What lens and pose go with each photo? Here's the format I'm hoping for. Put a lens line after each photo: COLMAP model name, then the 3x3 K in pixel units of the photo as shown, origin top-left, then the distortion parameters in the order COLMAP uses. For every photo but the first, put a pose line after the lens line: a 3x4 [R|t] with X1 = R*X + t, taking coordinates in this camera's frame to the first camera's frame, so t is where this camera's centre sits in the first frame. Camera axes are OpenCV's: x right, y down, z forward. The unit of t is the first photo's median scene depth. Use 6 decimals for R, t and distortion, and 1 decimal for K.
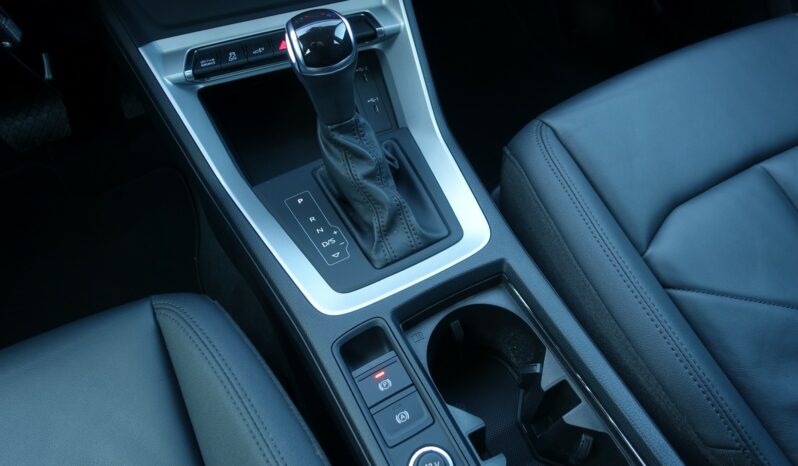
lens RADIAL K [[545.7, 0, 397.8], [0, 545.7, 232.7], [0, 0, 1]] dist [-0.004687, -0.000729]
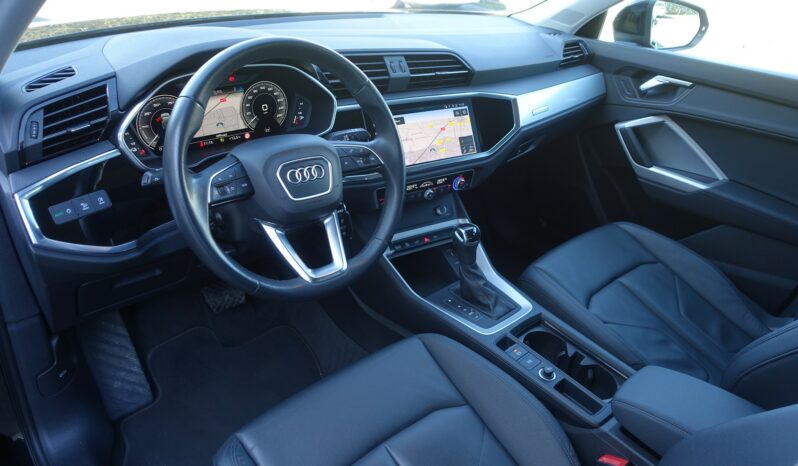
lens RADIAL K [[545.7, 0, 397.8], [0, 545.7, 232.7], [0, 0, 1]] dist [-0.004687, -0.000729]
pose [[0.967554, -0.025659, 0.251358, -1.039544], [0.120213, 0.921765, -0.368644, 0.540818], [-0.222234, 0.386900, 0.894942, -1.222435]]
